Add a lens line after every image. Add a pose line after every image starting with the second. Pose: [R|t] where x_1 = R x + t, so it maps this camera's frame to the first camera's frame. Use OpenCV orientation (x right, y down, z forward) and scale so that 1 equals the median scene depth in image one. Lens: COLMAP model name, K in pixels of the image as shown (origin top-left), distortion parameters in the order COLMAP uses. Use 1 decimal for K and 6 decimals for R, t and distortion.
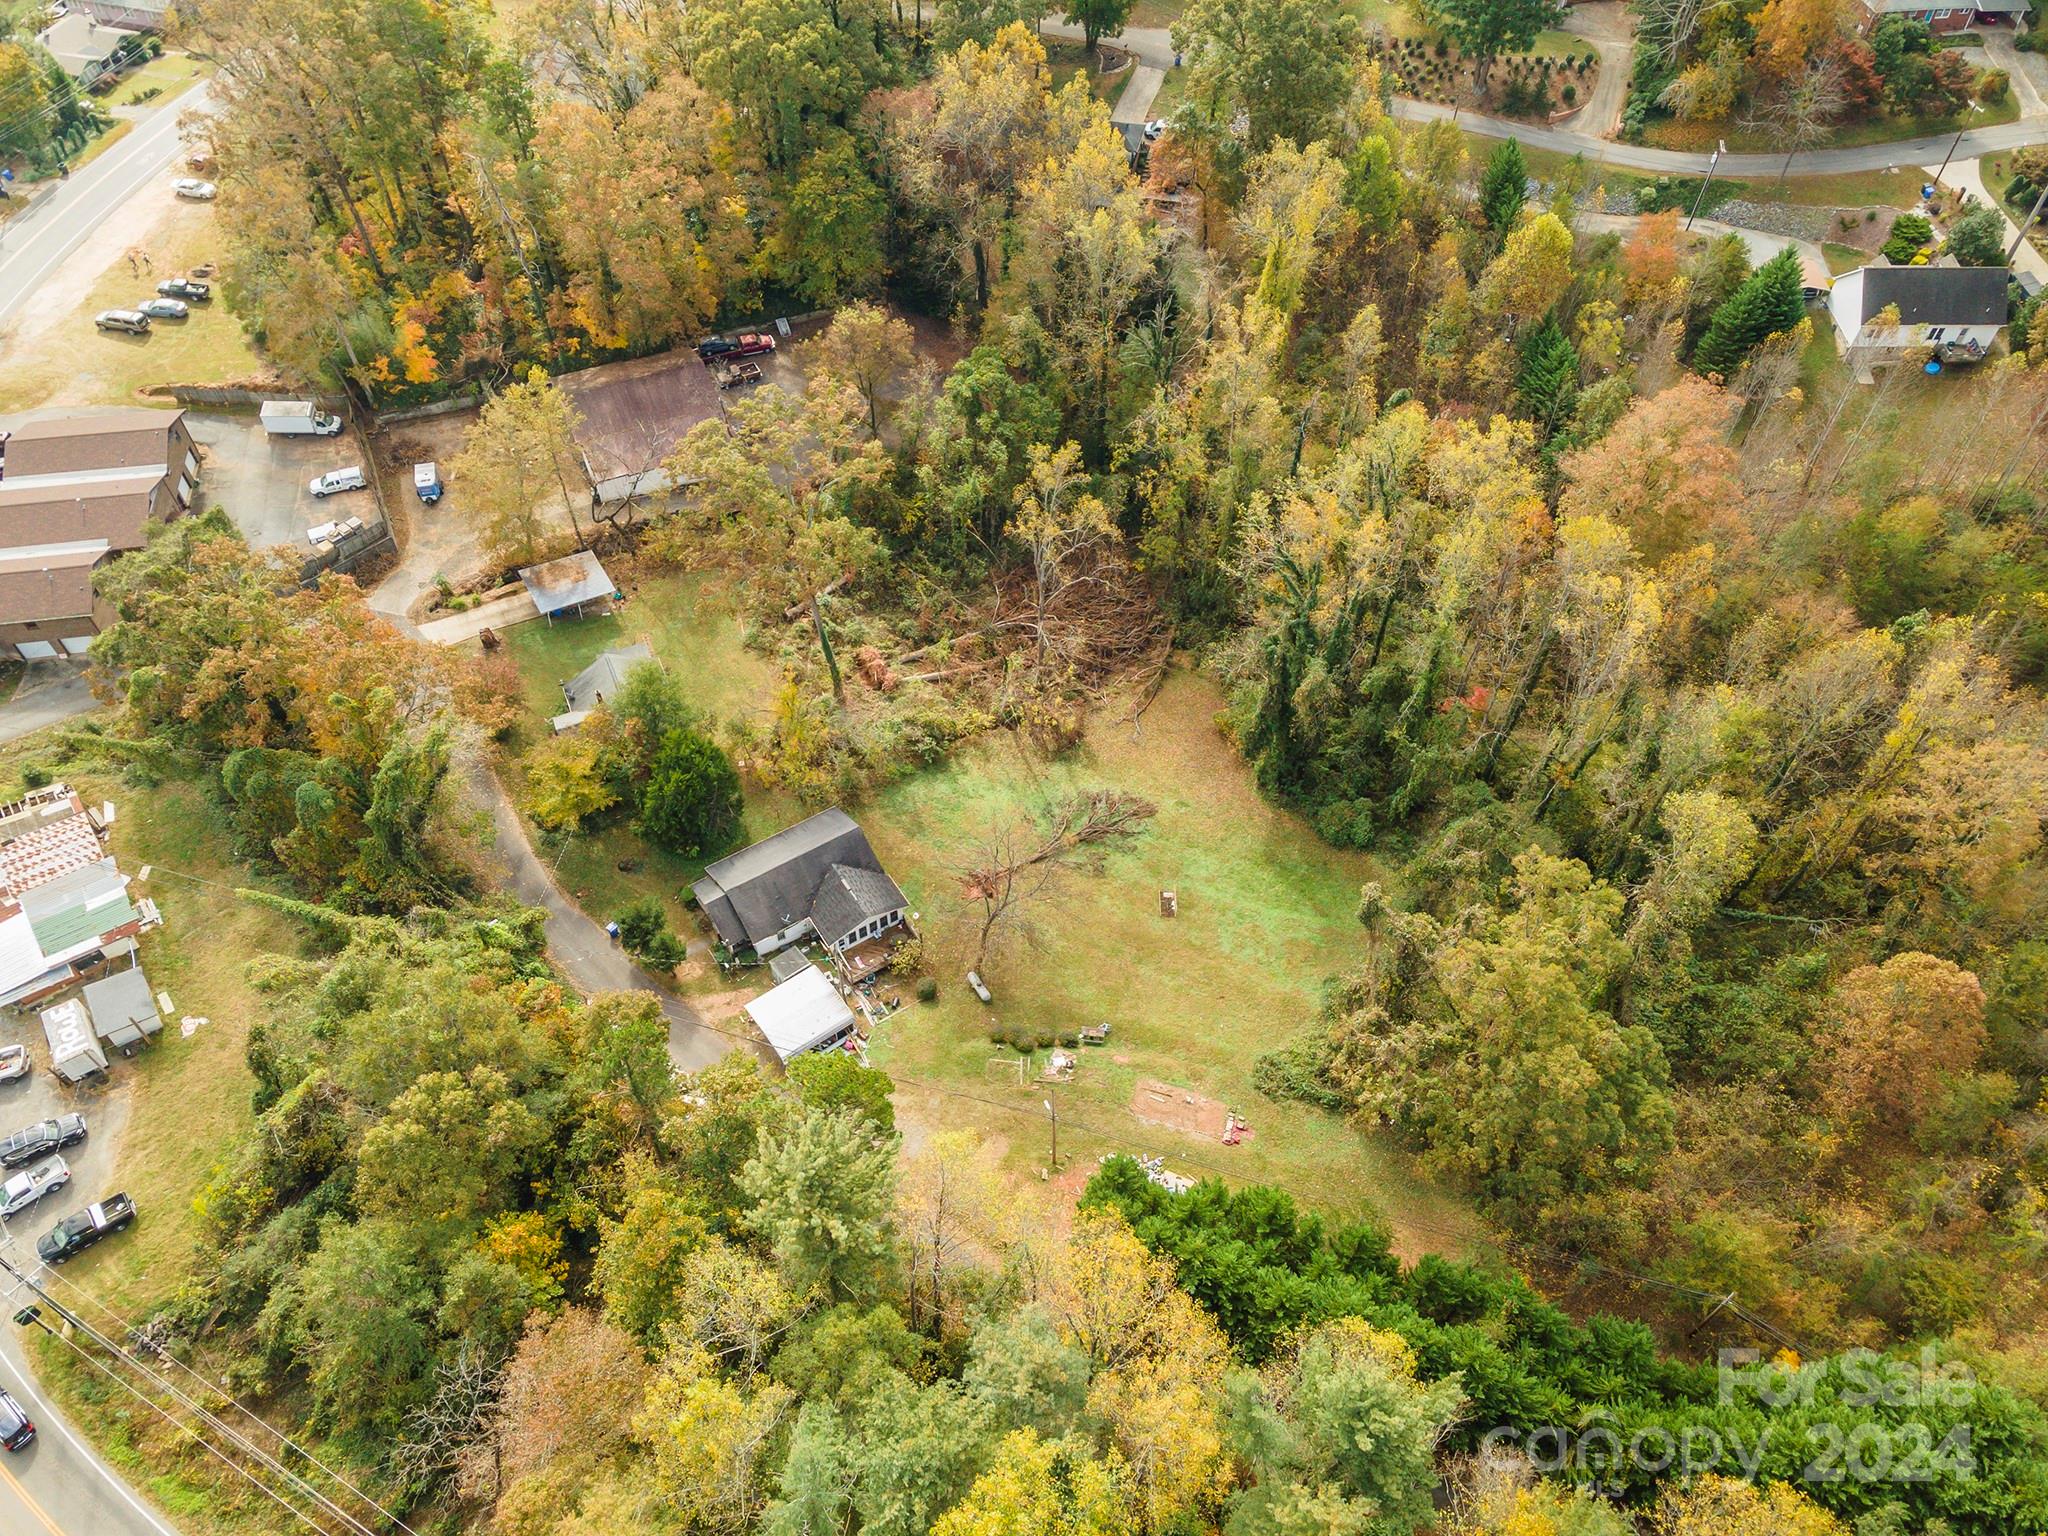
lens RADIAL K [[1523.1, 0, 1012.0], [0, 1523.1, 767.8], [0, 0, 1]] dist [0.057801, 0.005923]
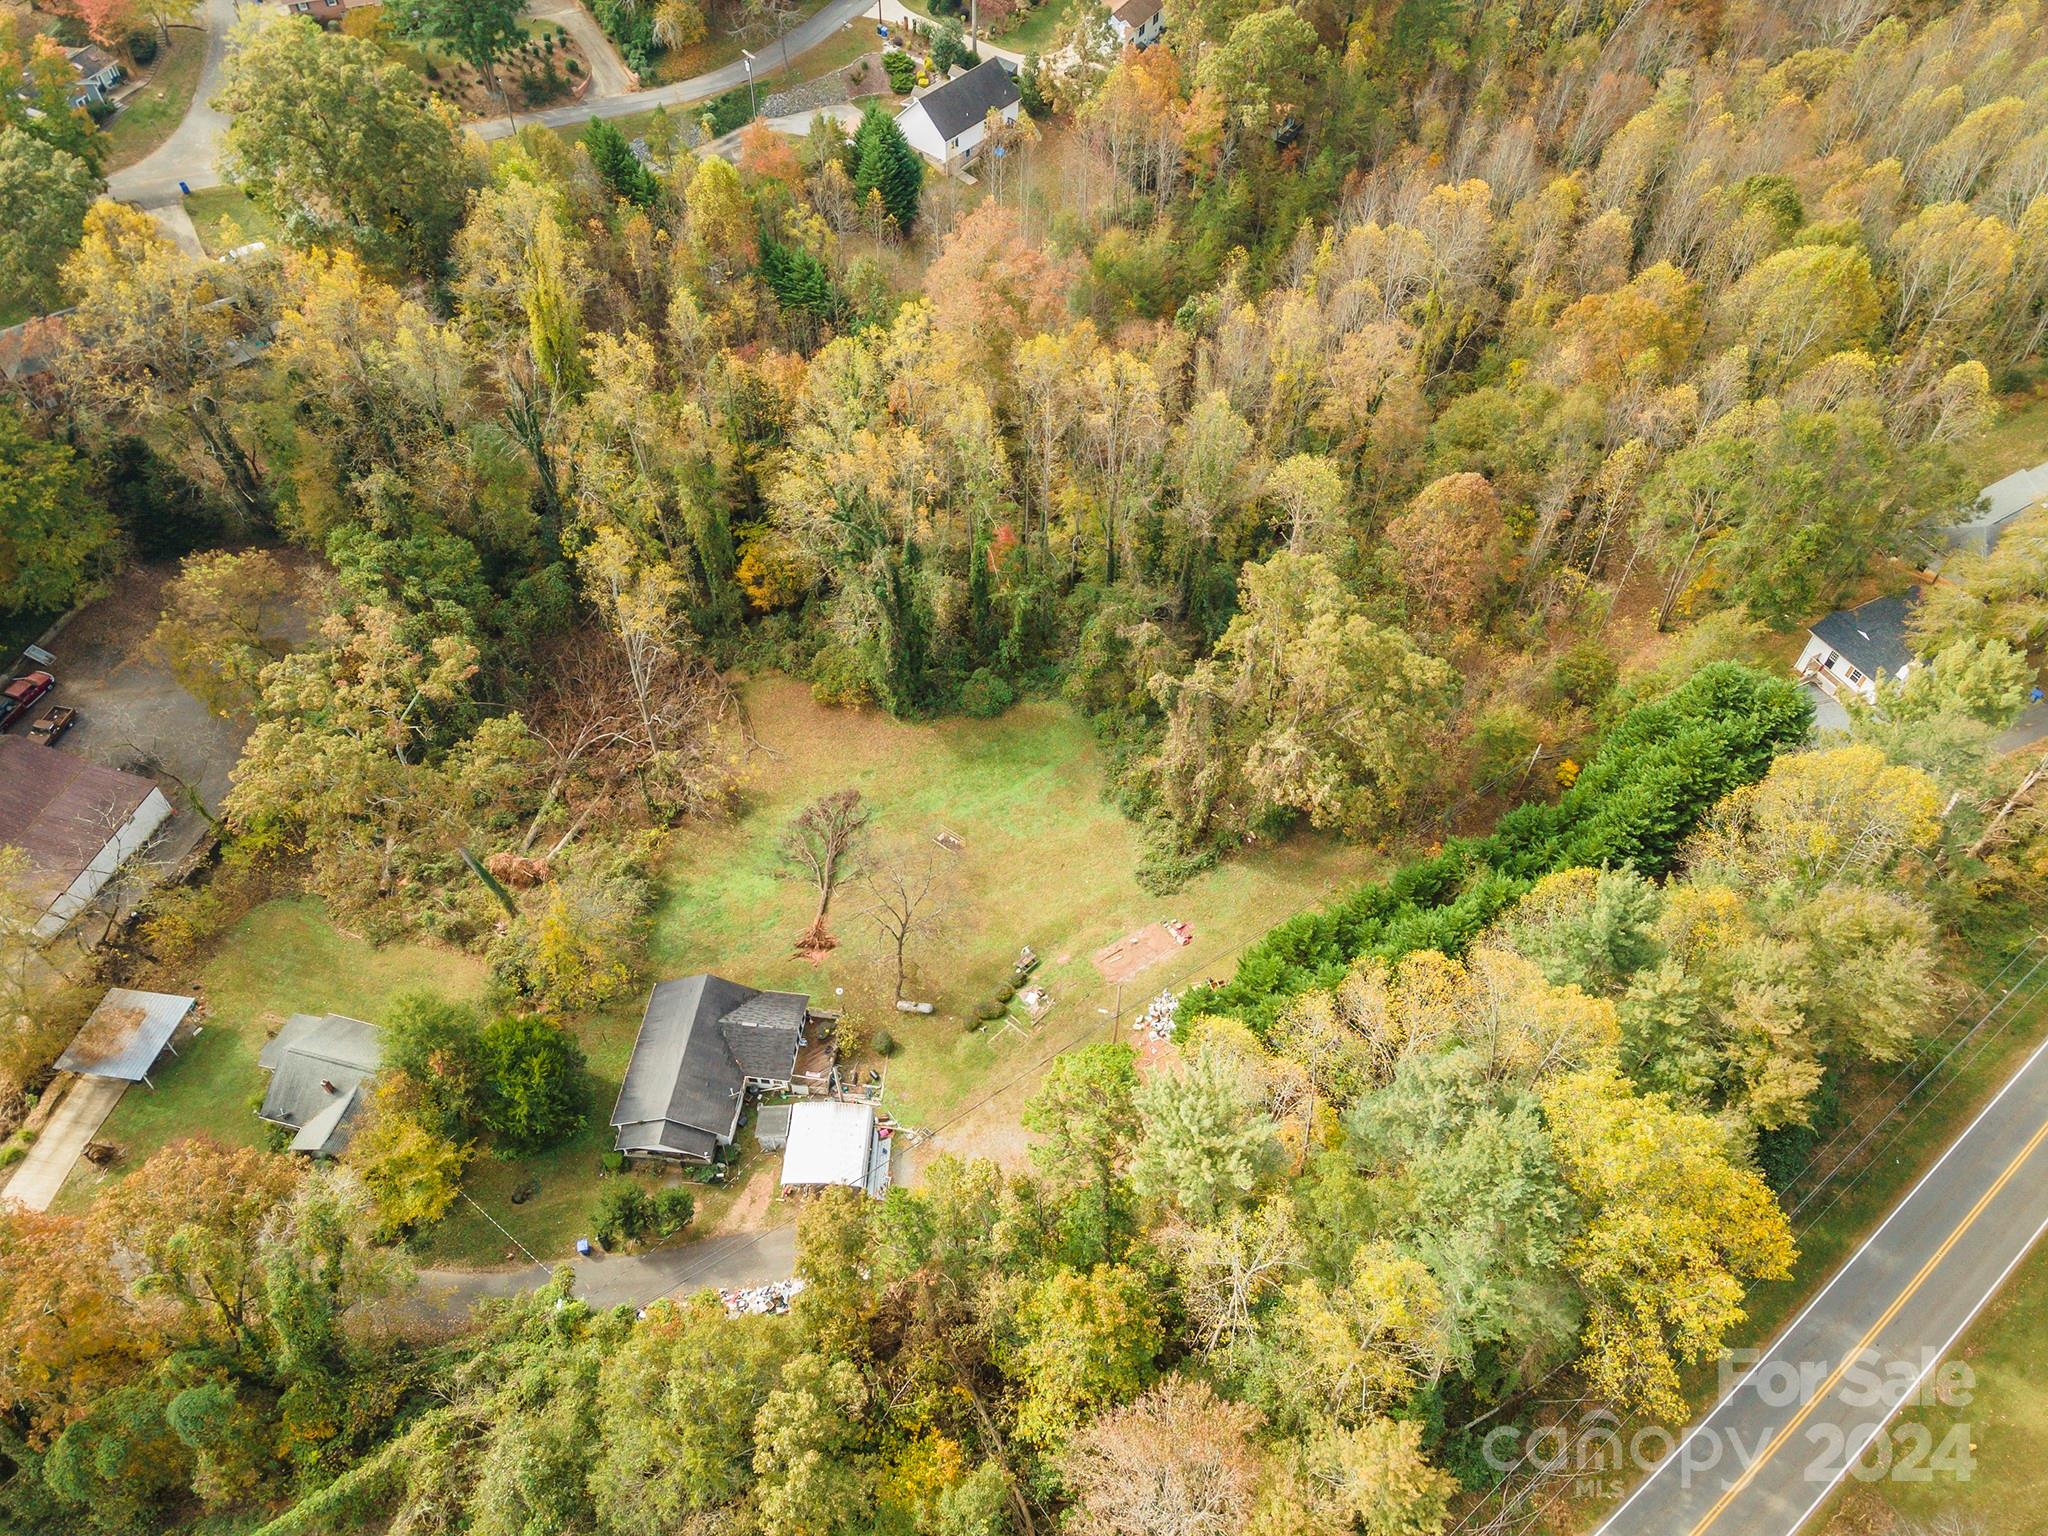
lens RADIAL K [[1523.1, 0, 1012.0], [0, 1523.1, 767.8], [0, 0, 1]] dist [0.057801, 0.005923]
pose [[0.627475, -0.595232, 0.501969, -0.345338], [0.593273, 0.783009, 0.186880, -0.114573], [-0.504283, 0.180542, 0.844454, 0.078228]]
